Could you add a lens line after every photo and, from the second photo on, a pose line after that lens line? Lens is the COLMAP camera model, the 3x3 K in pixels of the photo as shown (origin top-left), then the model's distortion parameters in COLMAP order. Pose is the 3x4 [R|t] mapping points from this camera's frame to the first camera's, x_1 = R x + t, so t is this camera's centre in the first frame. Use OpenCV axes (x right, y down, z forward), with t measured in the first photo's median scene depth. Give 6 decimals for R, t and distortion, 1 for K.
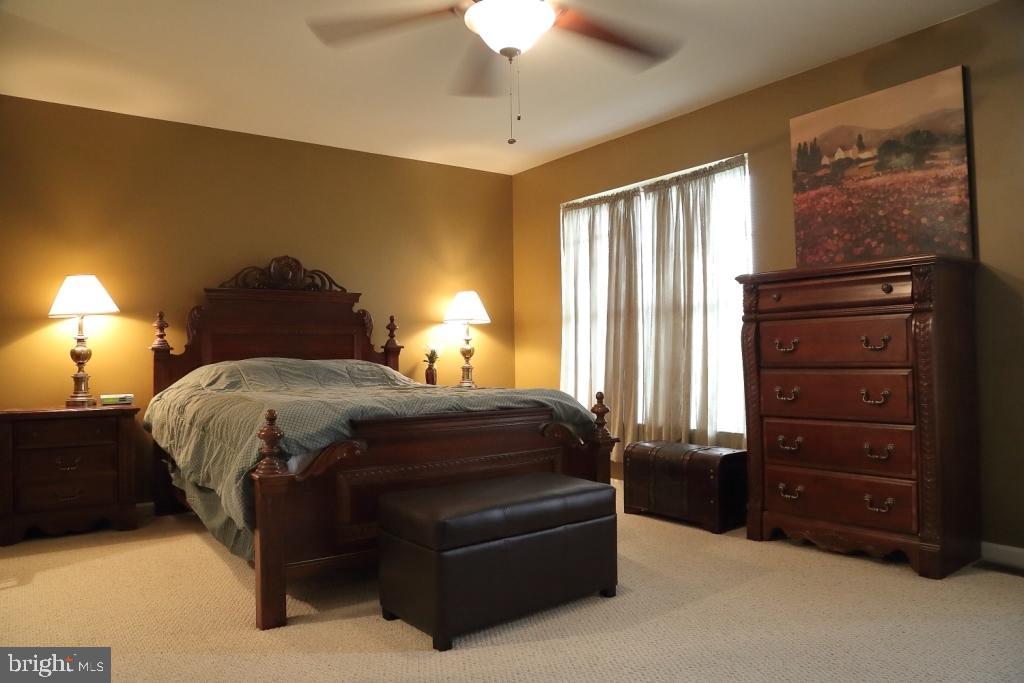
lens RADIAL K [[711.6, 0, 512.0], [0, 711.6, 341.5], [0, 0, 1]] dist [-0.121541, 0.078273]
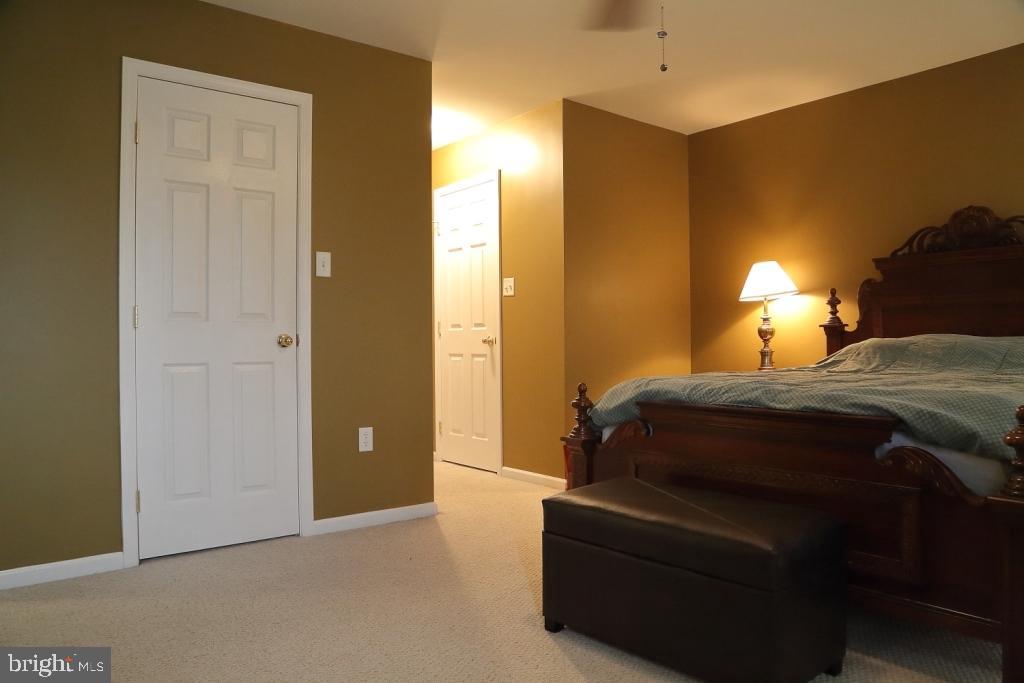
lens RADIAL K [[711.6, 0, 512.0], [0, 711.6, 341.5], [0, 0, 1]] dist [-0.121541, 0.078273]
pose [[0.058167, 0.012513, -0.998228, 0.511243], [0.032907, 0.999354, 0.014444, 0.004022], [0.997764, -0.033689, 0.057717, 0.509995]]
